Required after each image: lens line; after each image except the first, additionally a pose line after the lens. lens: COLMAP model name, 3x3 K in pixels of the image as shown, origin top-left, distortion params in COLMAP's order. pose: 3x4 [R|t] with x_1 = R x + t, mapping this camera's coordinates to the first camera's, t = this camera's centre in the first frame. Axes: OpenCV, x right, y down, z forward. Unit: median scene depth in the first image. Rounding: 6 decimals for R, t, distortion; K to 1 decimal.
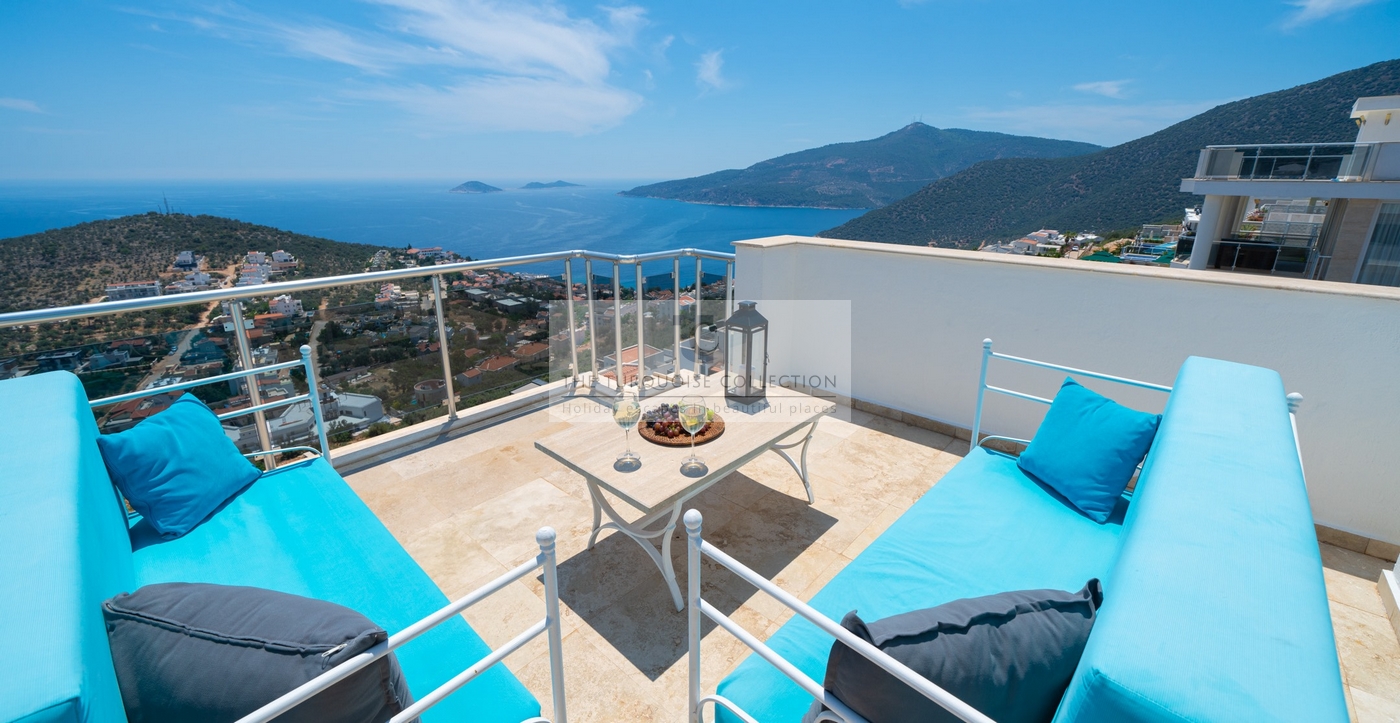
lens RADIAL K [[554.4, 0, 701.0], [0, 554.4, 331.4], [0, 0, 1]] dist [-0.000972, 0.000288]
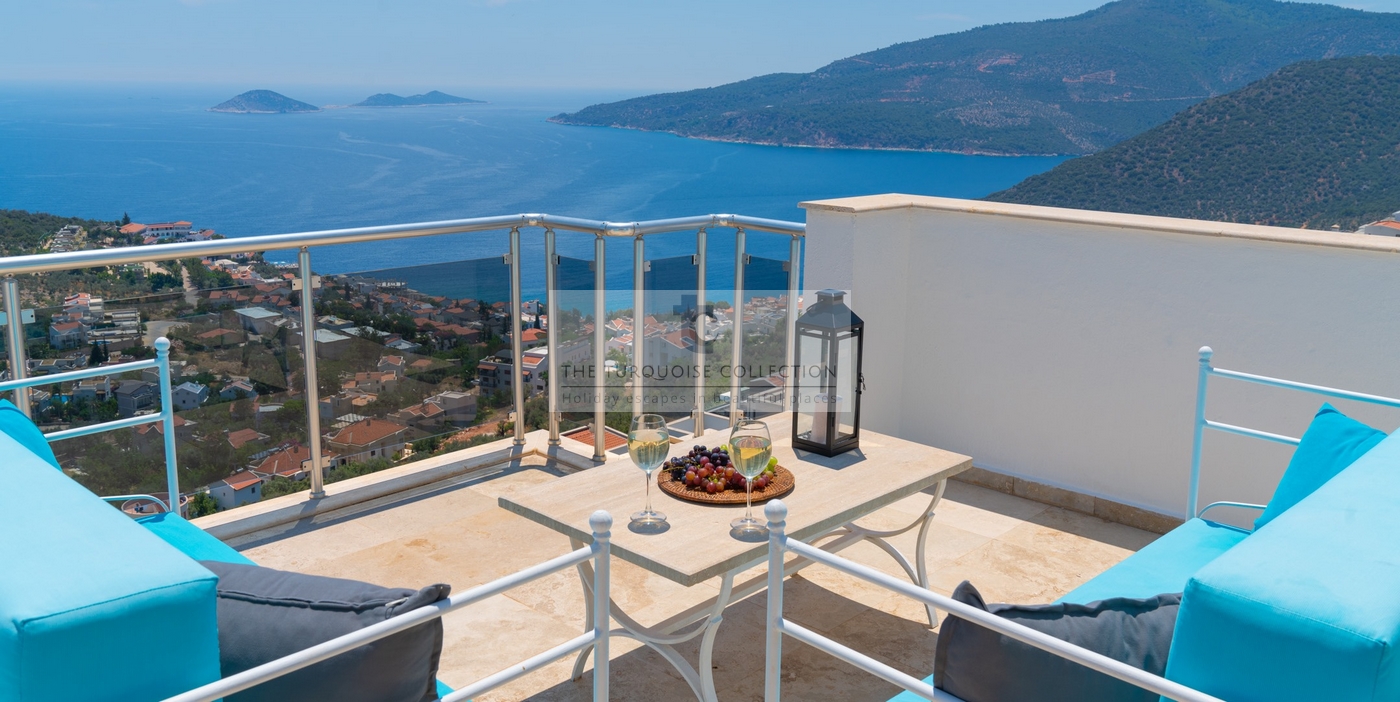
lens RADIAL K [[1163.2, 0, 701.5], [0, 1163.2, 316.5], [0, 0, 1]] dist [-0.000158, 0.005539]
pose [[0.999807, 0.015041, -0.012647, -0.037246], [-0.015969, 0.996917, -0.076822, 0.065078], [0.011453, 0.077009, 0.996965, -0.255060]]
